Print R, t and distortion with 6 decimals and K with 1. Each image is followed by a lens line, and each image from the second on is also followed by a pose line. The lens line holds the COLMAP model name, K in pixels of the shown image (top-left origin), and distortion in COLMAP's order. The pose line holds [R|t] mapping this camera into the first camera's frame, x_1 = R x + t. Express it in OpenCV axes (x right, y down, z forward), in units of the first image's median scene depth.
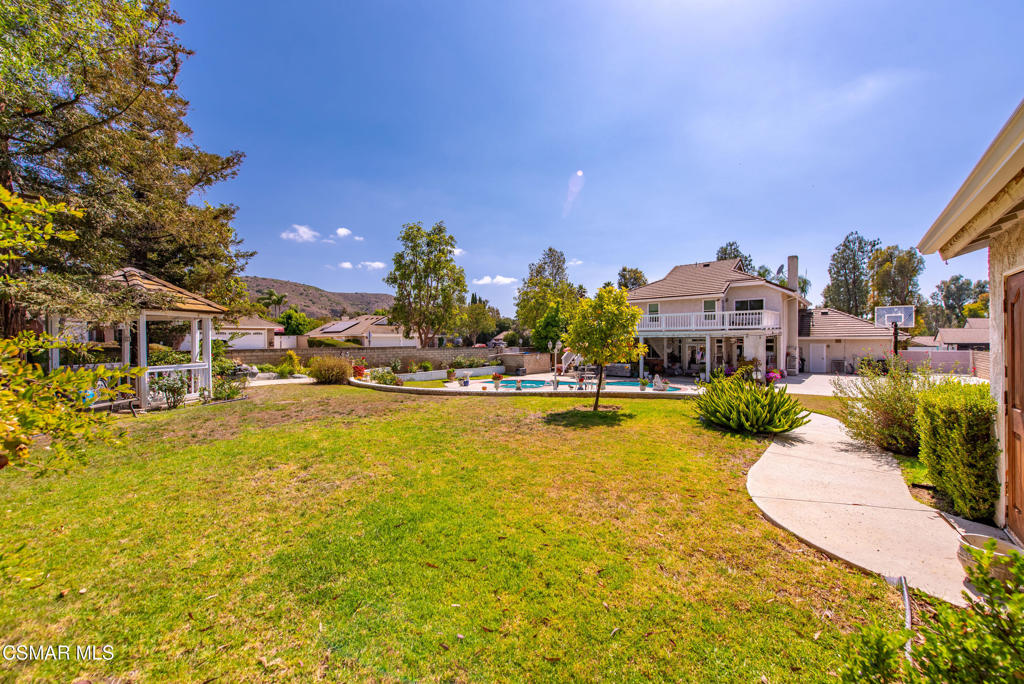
lens RADIAL K [[398.2, 0, 511.8], [0, 398.2, 338.8], [0, 0, 1]] dist [0.000831, -0.000006]
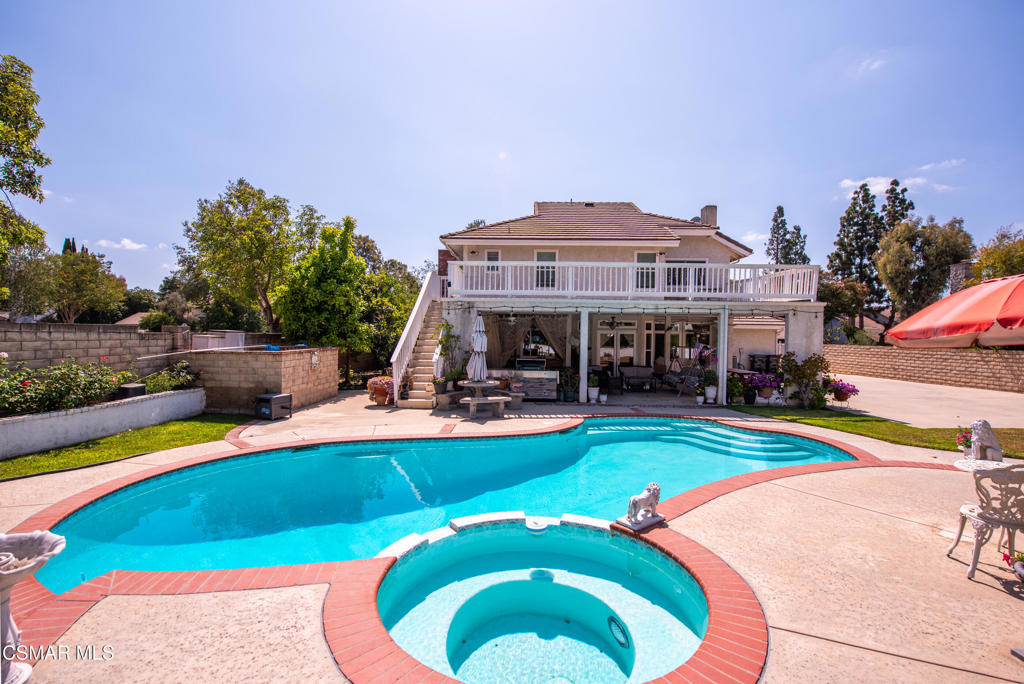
lens RADIAL K [[461.1, 0, 513.6], [0, 461.1, 335.9], [0, 0, 1]] dist [-0.006239, -0.000833]
pose [[0.778807, 0.013479, 0.627119, -0.055549], [-0.018396, 0.999830, 0.001357, 0.022065], [-0.626994, -0.012594, 0.778923, 0.567790]]
